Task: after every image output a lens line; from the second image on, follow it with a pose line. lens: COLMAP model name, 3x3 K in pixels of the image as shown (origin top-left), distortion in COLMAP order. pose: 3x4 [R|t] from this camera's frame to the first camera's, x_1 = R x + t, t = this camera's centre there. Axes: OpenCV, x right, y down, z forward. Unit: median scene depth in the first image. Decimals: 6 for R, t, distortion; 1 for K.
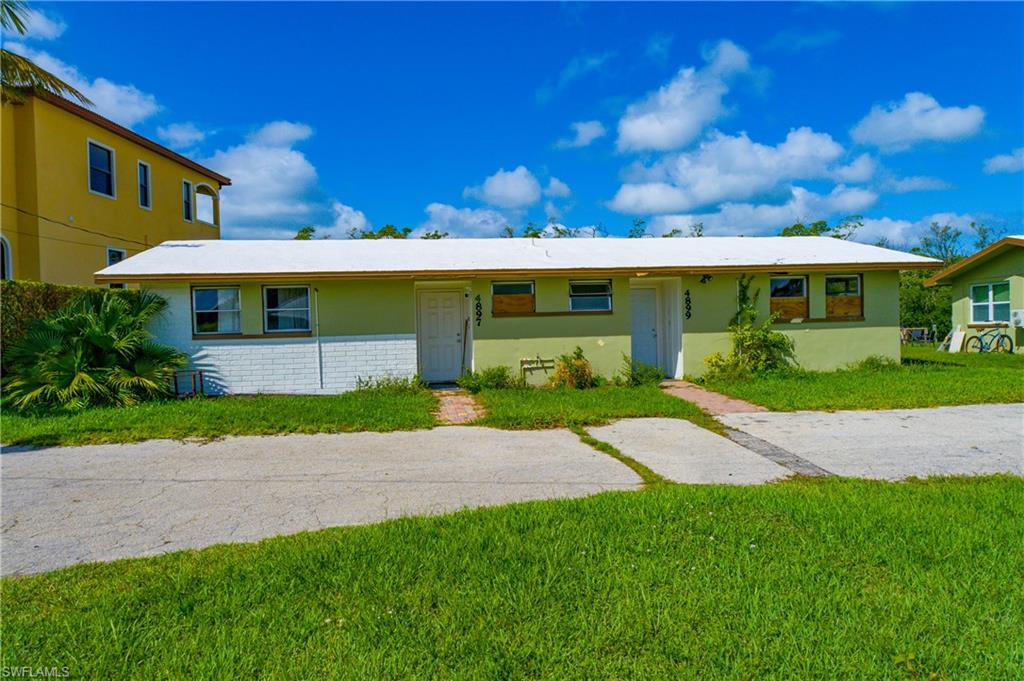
lens RADIAL K [[678.9, 0, 512.0], [0, 678.9, 340.5], [0, 0, 1]] dist [0.003906, 0.001966]
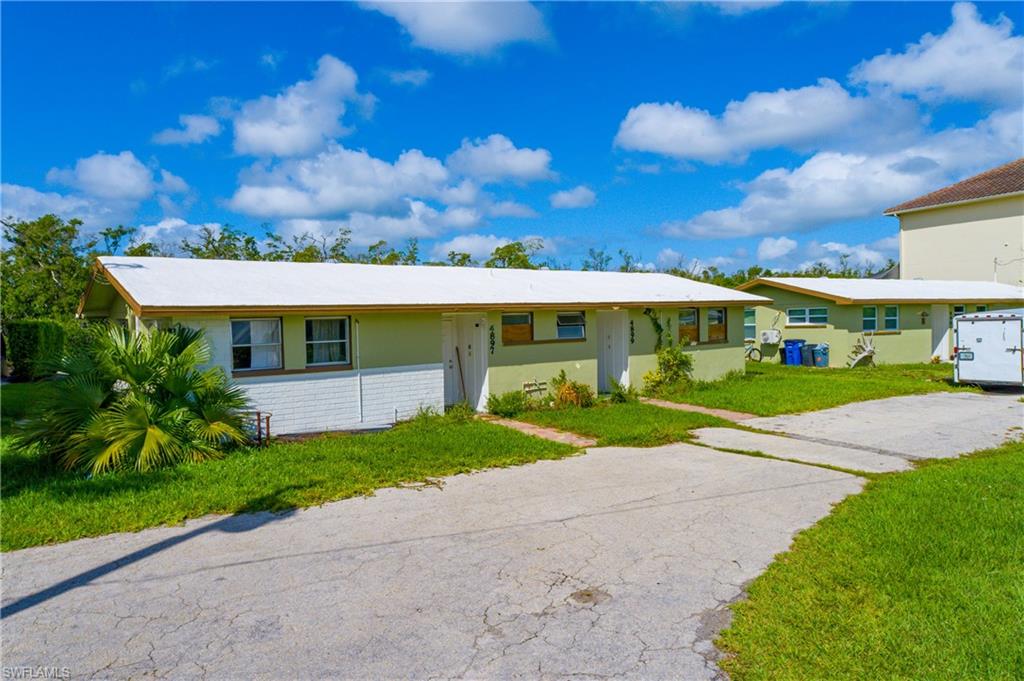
lens RADIAL K [[678.9, 0, 512.0], [0, 678.9, 340.5], [0, 0, 1]] dist [0.003906, 0.001966]
pose [[0.874749, -0.010943, 0.484452, -0.534976], [0.013929, 0.999900, -0.002565, -0.038998], [-0.484375, 0.008992, 0.874814, 0.042750]]
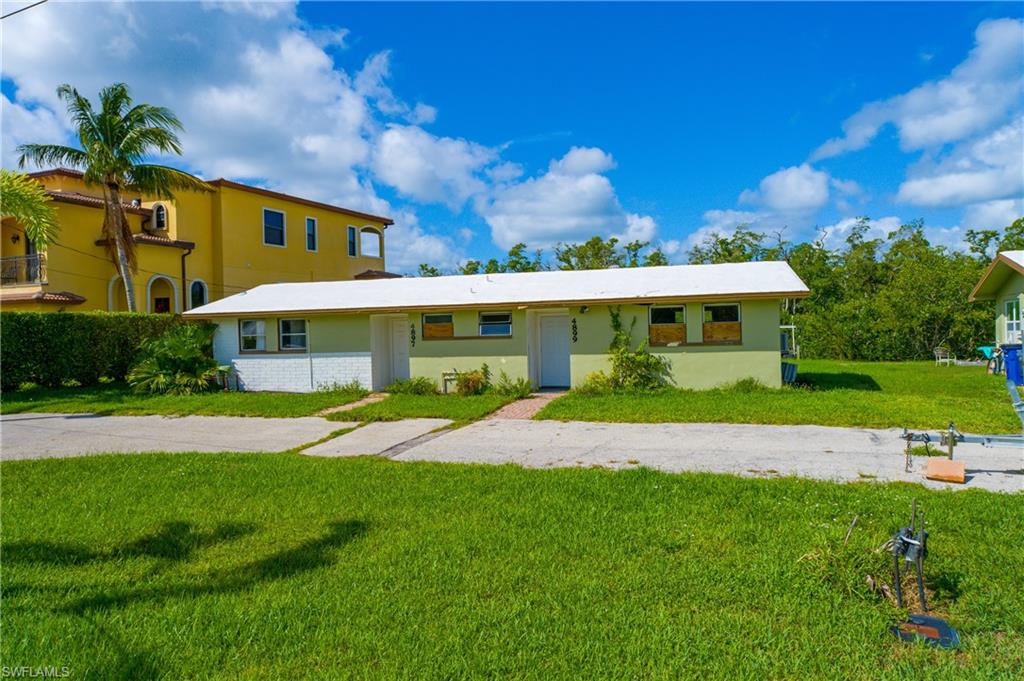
lens RADIAL K [[678.9, 0, 512.0], [0, 678.9, 340.5], [0, 0, 1]] dist [0.003906, 0.001966]
pose [[0.918756, 0.008534, -0.394733, 0.656278], [-0.008937, 0.999960, 0.000818, -0.036274], [0.394724, 0.002776, 0.918796, -0.163183]]
